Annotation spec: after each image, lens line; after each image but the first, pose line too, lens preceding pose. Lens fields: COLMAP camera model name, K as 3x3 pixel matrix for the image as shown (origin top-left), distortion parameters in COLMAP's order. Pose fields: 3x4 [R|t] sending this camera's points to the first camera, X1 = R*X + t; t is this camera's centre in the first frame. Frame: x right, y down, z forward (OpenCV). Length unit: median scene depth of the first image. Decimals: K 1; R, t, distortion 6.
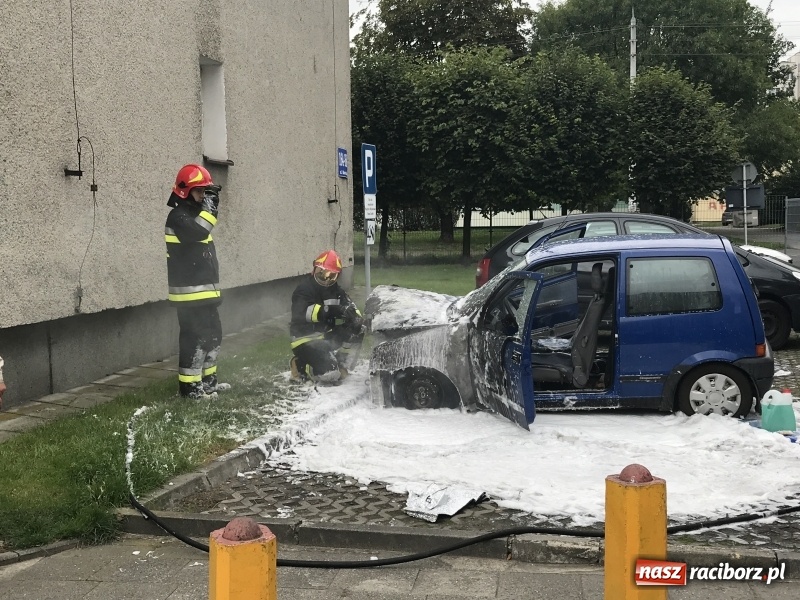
lens RADIAL K [[1080.3, 0, 399.8], [0, 1080.3, 282.7], [0, 0, 1]] dist [0.090386, 0.000000]
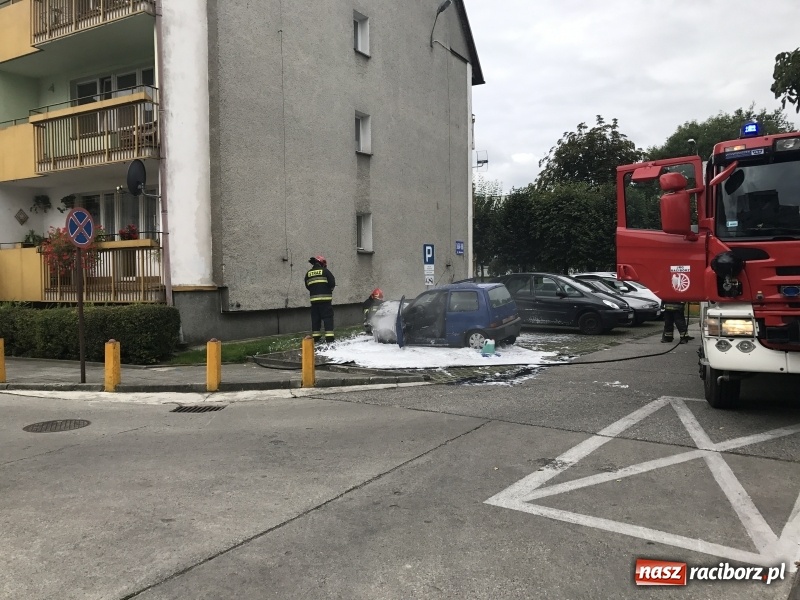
lens RADIAL K [[650.7, 0, 409.7], [0, 650.7, 277.9], [0, 0, 1]] dist [0.076739, -0.021736]
pose [[0.944713, 0.008996, -0.327776, 0.607526], [-0.023869, 0.998858, -0.041379, 0.013601], [0.327029, 0.046915, 0.943849, -0.570157]]
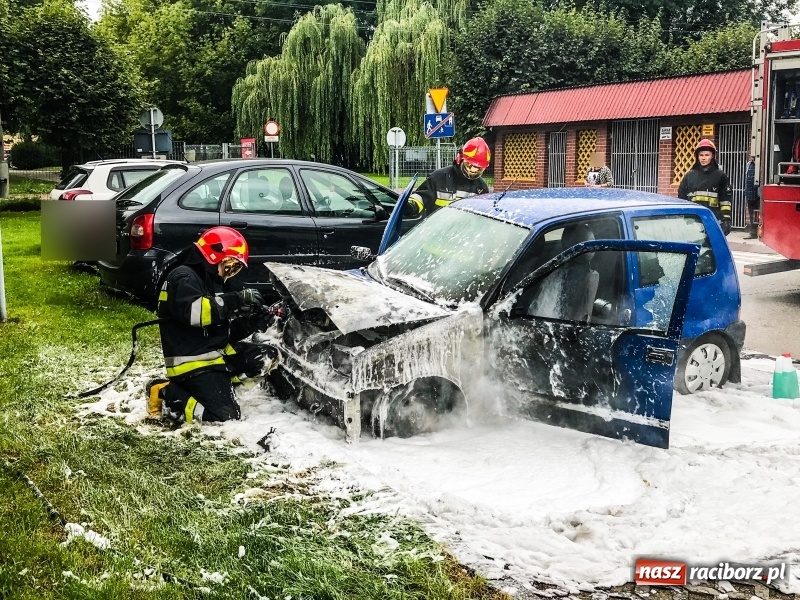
lens RADIAL K [[987.2, 0, 396.0], [0, 987.2, 299.1], [0, 0, 1]] dist [0.018199, 0.000000]
pose [[0.744624, -0.079406, 0.662744, -0.405037], [0.026767, 0.995652, 0.089219, -0.030797], [-0.666947, -0.048695, 0.743513, 0.509431]]
